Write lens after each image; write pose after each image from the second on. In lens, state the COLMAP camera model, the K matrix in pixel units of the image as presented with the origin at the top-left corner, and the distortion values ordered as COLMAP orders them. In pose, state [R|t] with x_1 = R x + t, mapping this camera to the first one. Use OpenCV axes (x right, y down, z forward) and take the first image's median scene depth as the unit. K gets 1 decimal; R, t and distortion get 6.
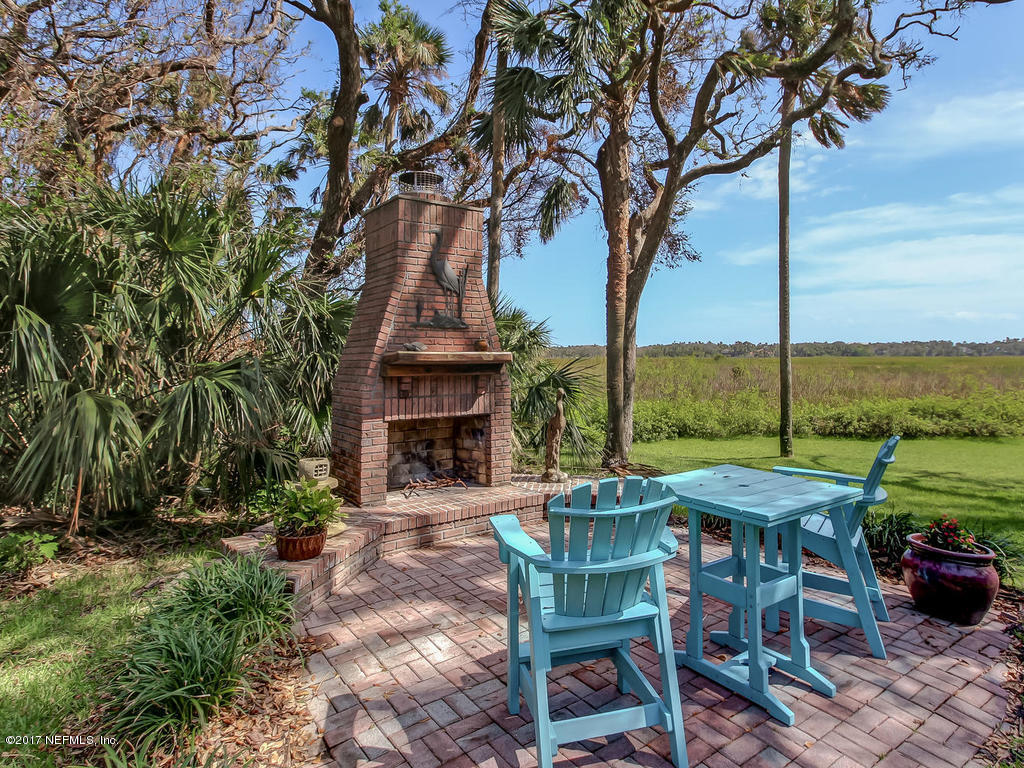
lens RADIAL K [[585.1, 0, 512.5], [0, 585.1, 299.9], [0, 0, 1]] dist [-0.017722, -0.000229]
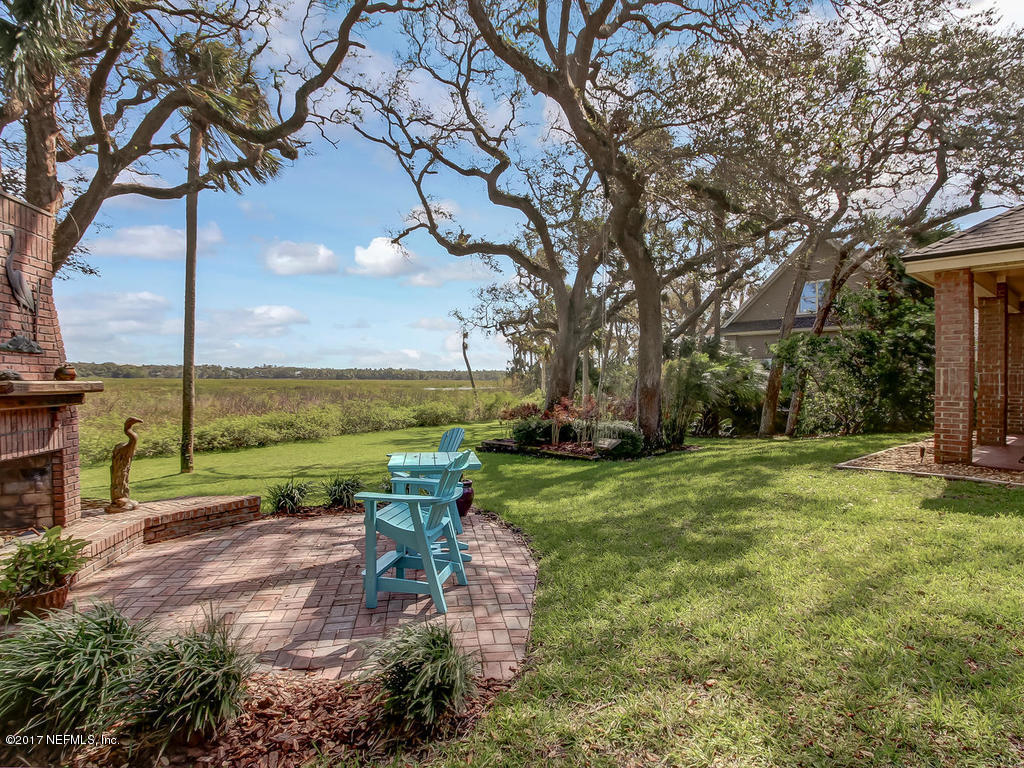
lens RADIAL K [[527.6, 0, 538.6], [0, 527.6, 371.9], [0, 0, 1]] dist [0.003325, 0.000534]
pose [[0.424591, 0.015568, 0.905251, -0.472346], [-0.089959, 0.995630, 0.025071, -0.009417], [-0.900905, -0.092080, 0.424136, 0.006086]]
